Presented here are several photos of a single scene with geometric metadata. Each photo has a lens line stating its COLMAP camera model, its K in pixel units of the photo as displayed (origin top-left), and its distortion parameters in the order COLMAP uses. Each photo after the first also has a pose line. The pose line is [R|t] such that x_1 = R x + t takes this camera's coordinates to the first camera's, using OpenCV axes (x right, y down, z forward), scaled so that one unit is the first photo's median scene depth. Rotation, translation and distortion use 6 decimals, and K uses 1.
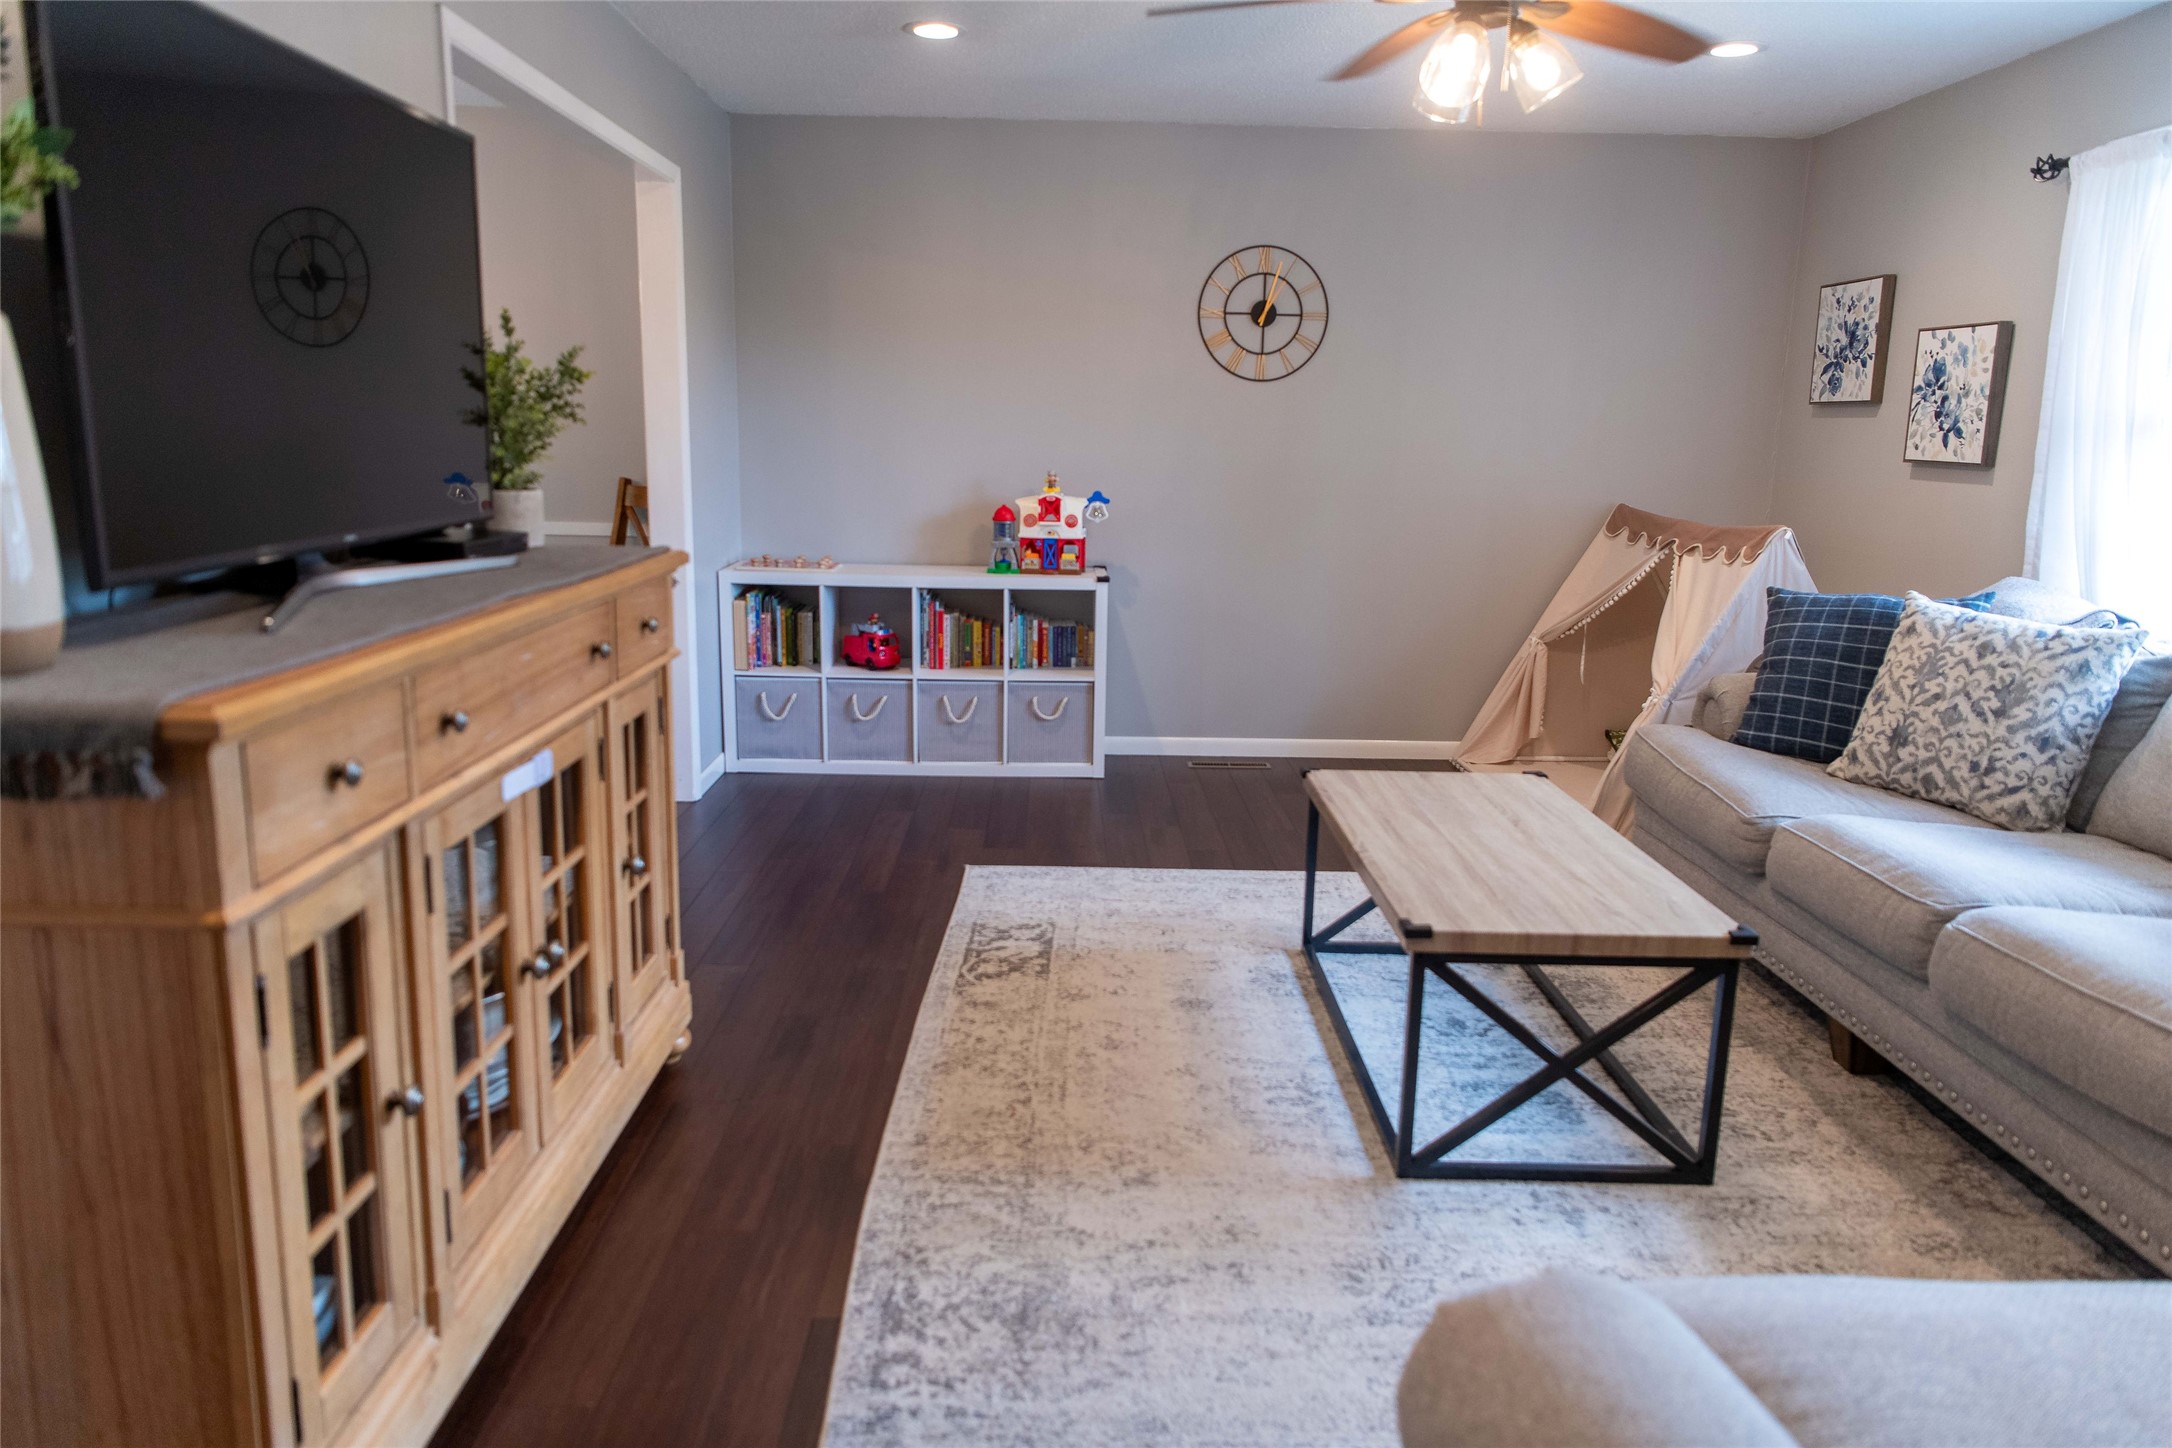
lens RADIAL K [[1440.7, 0, 1086.0], [0, 1440.7, 724.0], [0, 0, 1]] dist [0.006198, -0.001942]
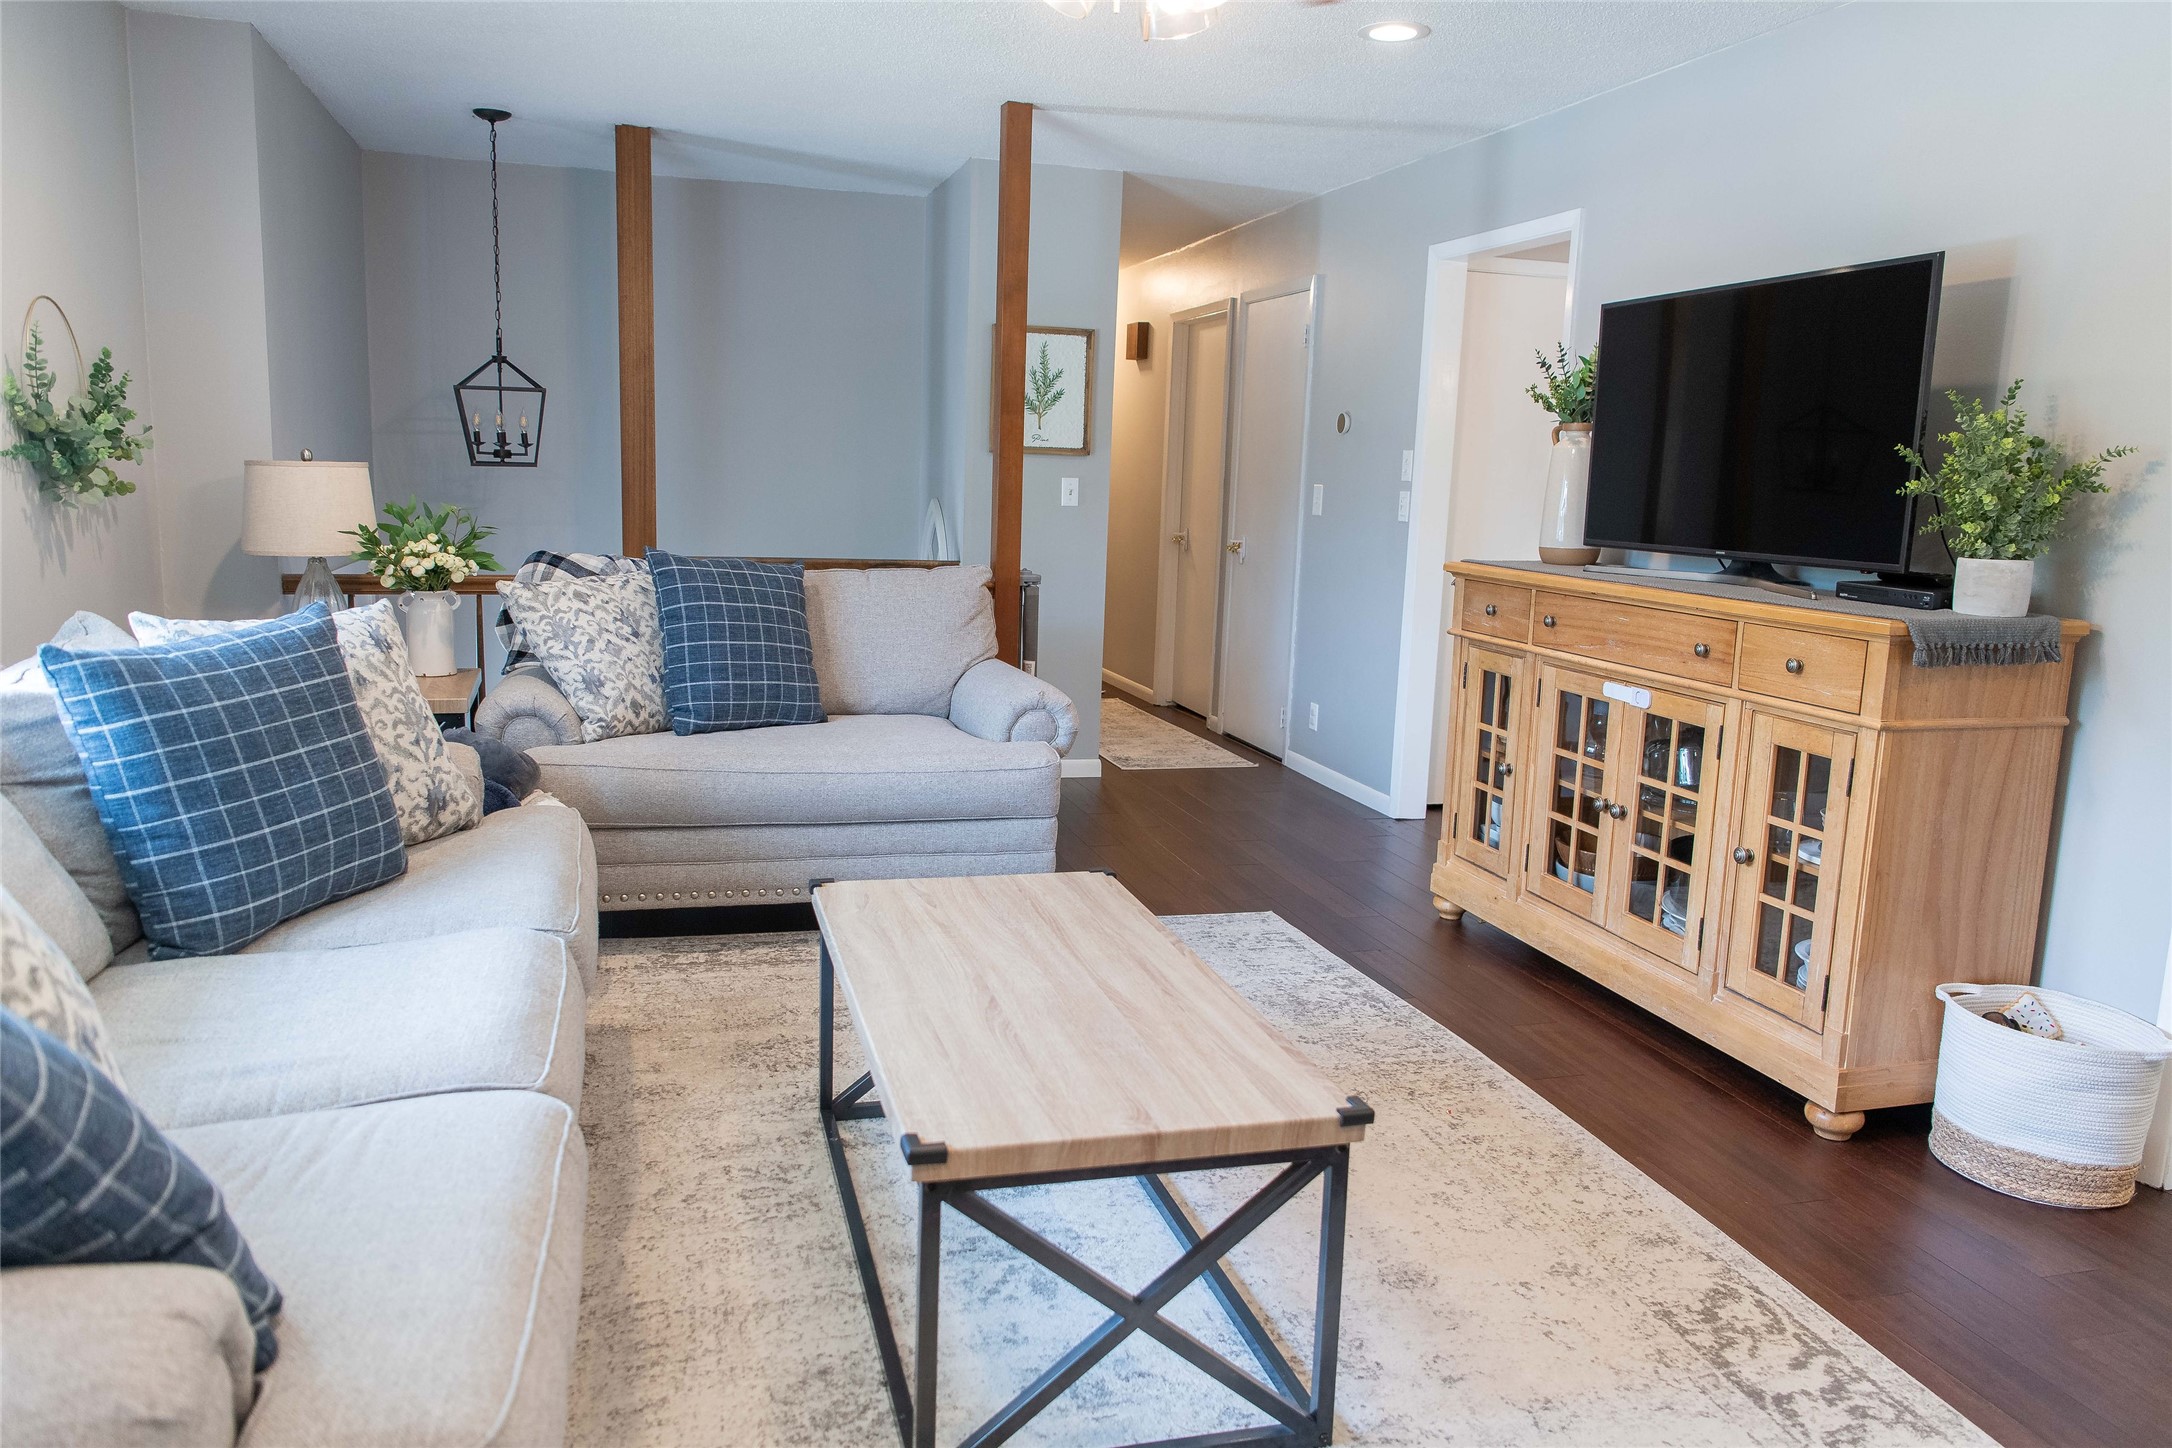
lens RADIAL K [[1440.7, 0, 1086.0], [0, 1440.7, 724.0], [0, 0, 1]] dist [0.006198, -0.001942]
pose [[-0.961412, -0.005274, -0.275061, 0.461299], [-0.108175, 0.926529, 0.360336, -0.321602], [0.252951, 0.376186, -0.891347, 1.632351]]
